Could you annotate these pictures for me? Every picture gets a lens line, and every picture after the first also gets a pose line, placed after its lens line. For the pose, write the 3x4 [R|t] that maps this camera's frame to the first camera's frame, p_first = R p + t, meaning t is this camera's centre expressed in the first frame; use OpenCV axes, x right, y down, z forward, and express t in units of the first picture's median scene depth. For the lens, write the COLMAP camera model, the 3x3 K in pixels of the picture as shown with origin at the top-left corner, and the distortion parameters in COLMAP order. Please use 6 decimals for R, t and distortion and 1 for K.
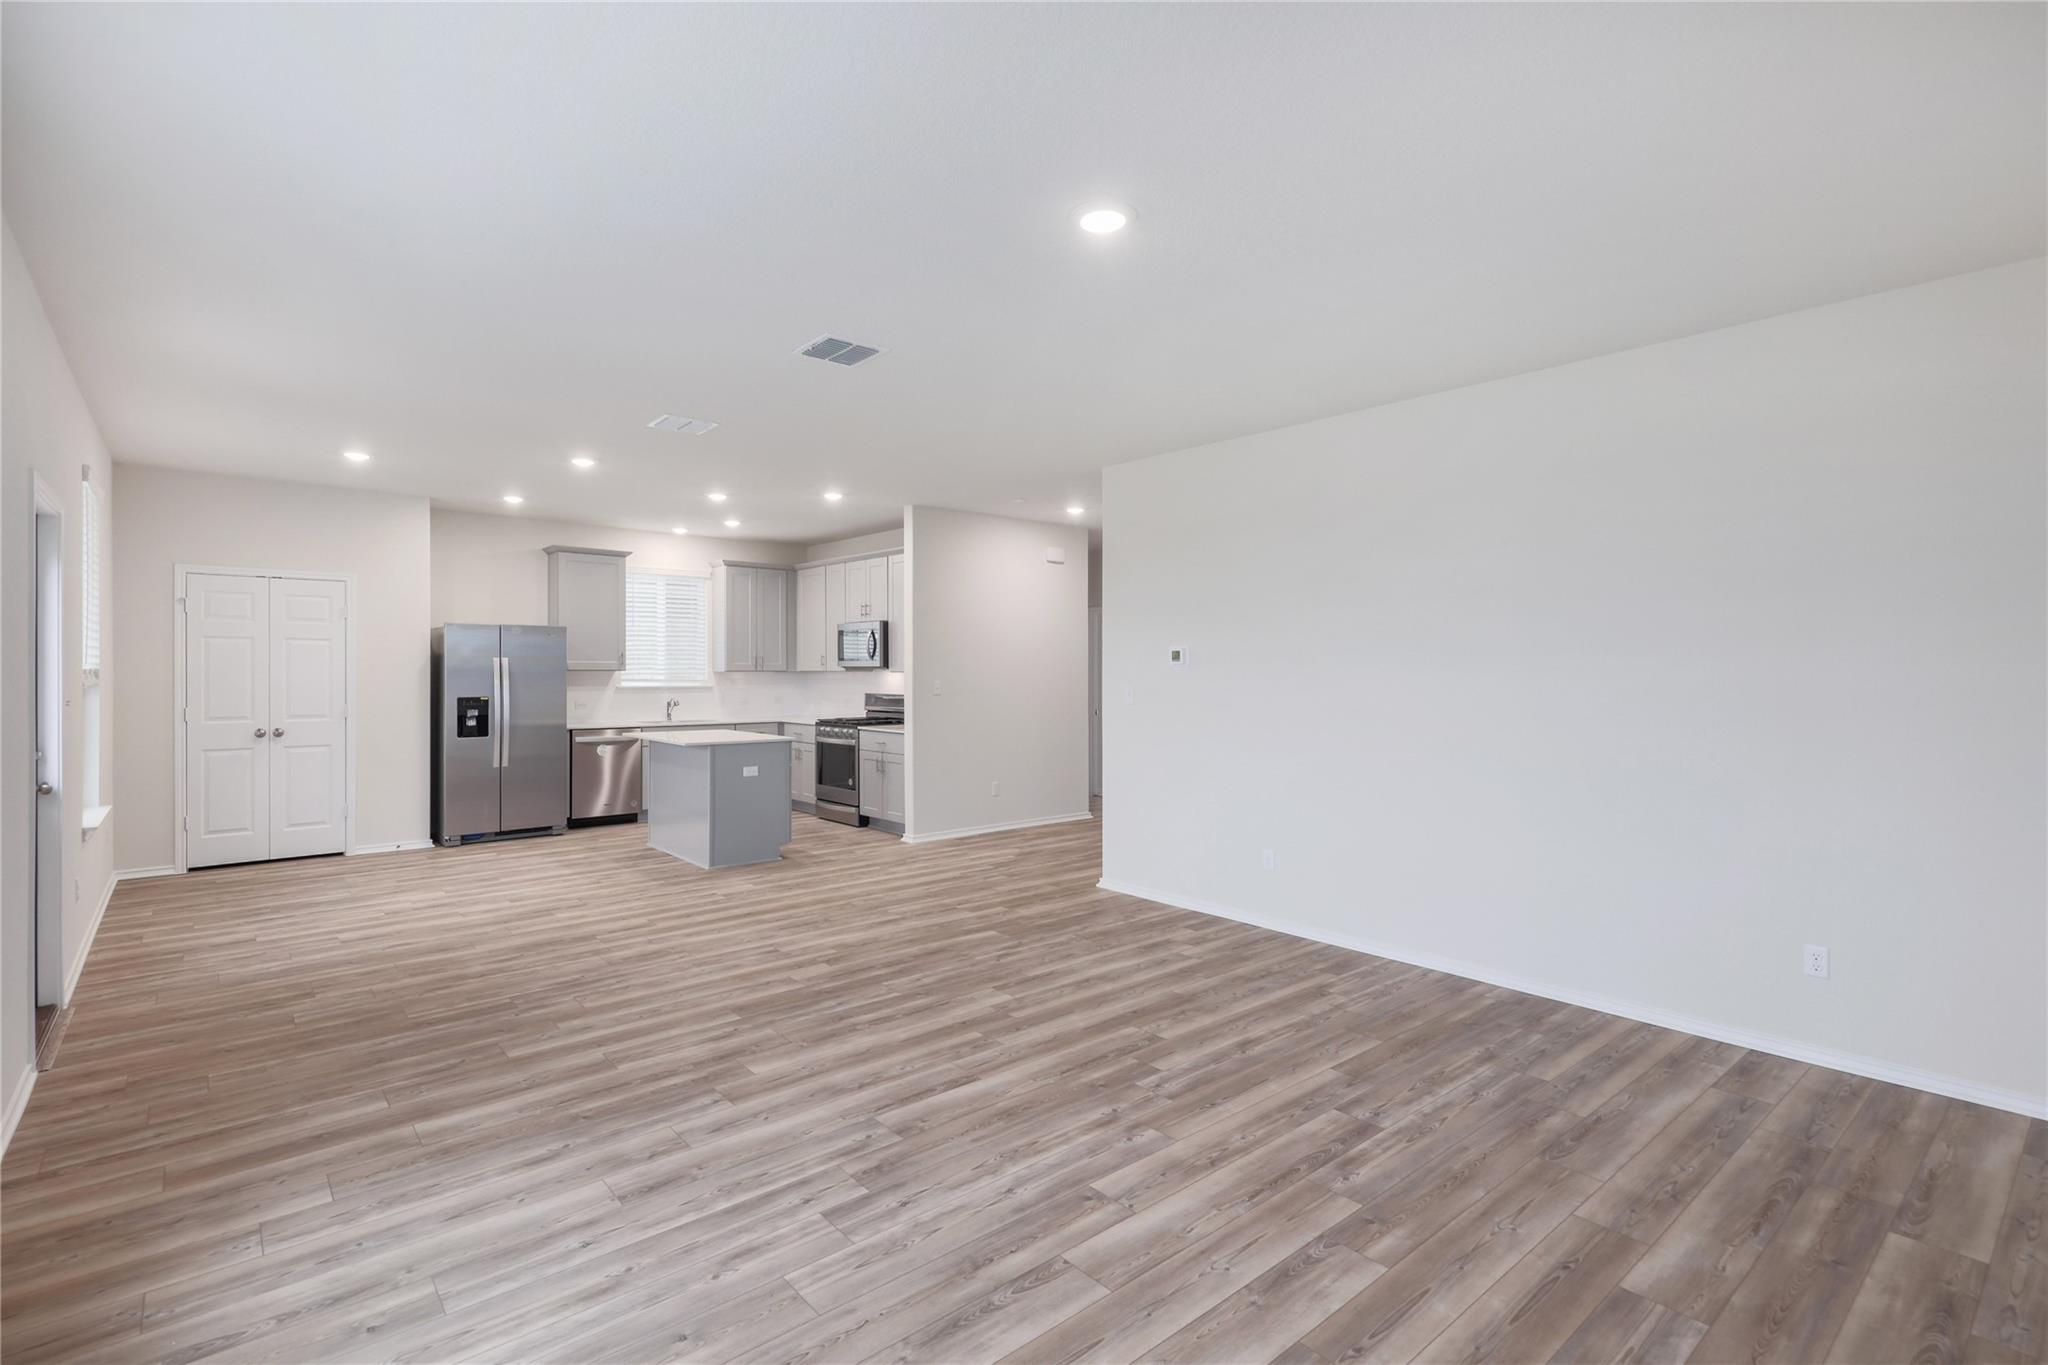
lens RADIAL K [[941.3, 0, 984.2], [0, 941.3, 661.5], [0, 0, 1]] dist [0.013064, -0.001326]
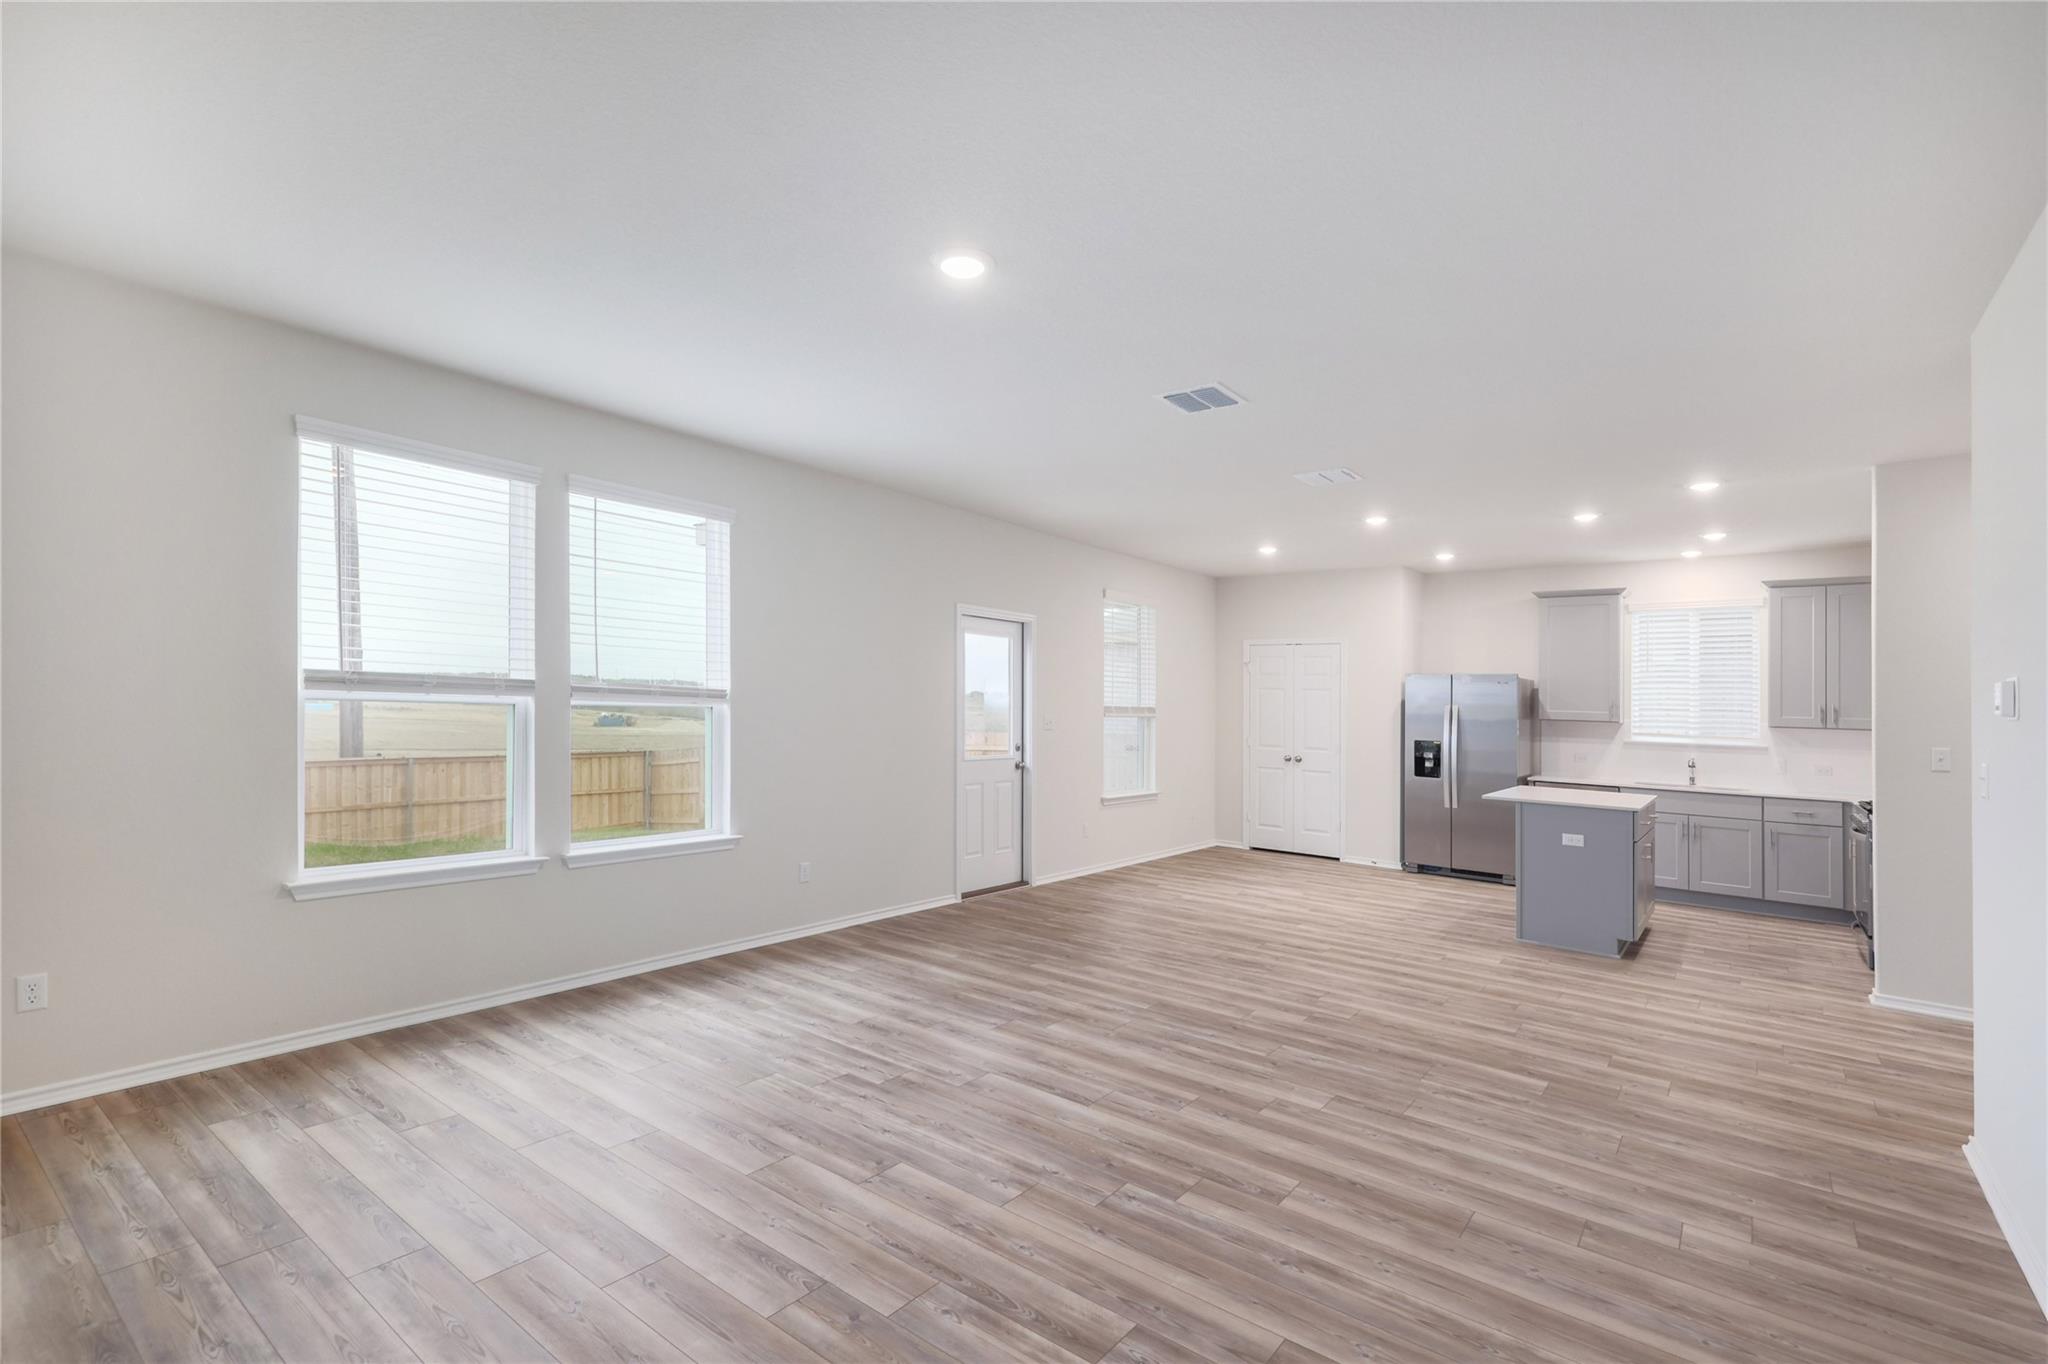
lens RADIAL K [[941.3, 0, 1041.7], [0, 941.3, 657.0], [0, 0, 1]] dist [0.013064, -0.001326]
pose [[0.242559, -0.036906, -0.969434, 0.753527], [-0.028112, 0.998589, -0.045049, 0.006694], [0.969729, 0.038180, 0.241179, 0.529101]]
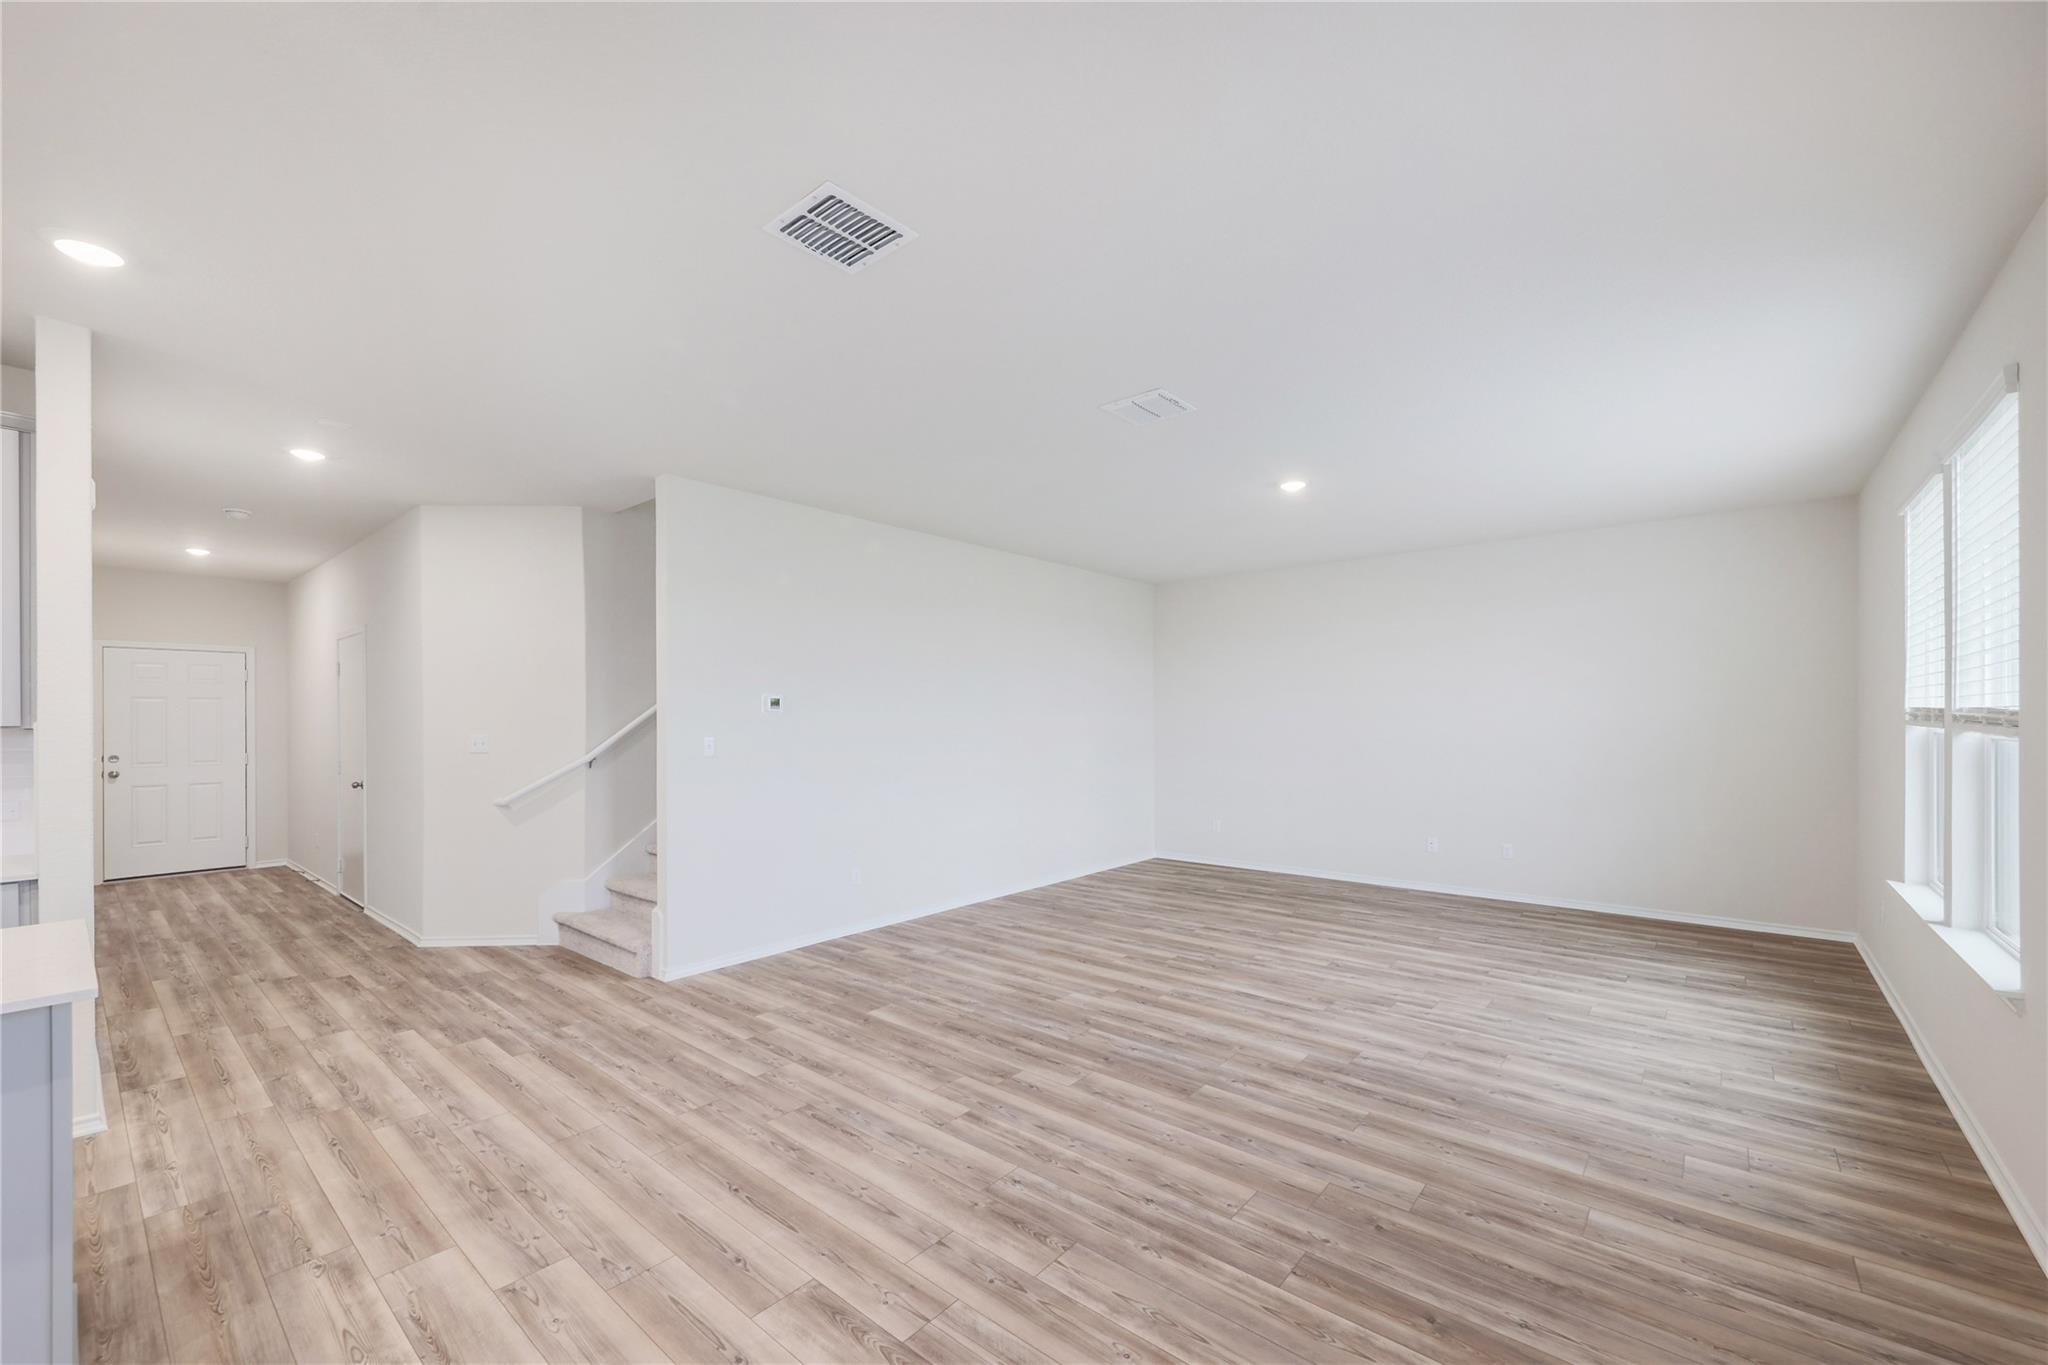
lens RADIAL K [[822.2, 0, 1028.1], [0, 822.2, 720.6], [0, 0, 1]] dist [0.009404, -0.000317]
pose [[-0.184681, -0.004243, 0.982789, -0.927411], [-0.005245, 0.999981, 0.003331, 0.012391], [-0.982784, -0.004539, -0.184700, 1.197066]]
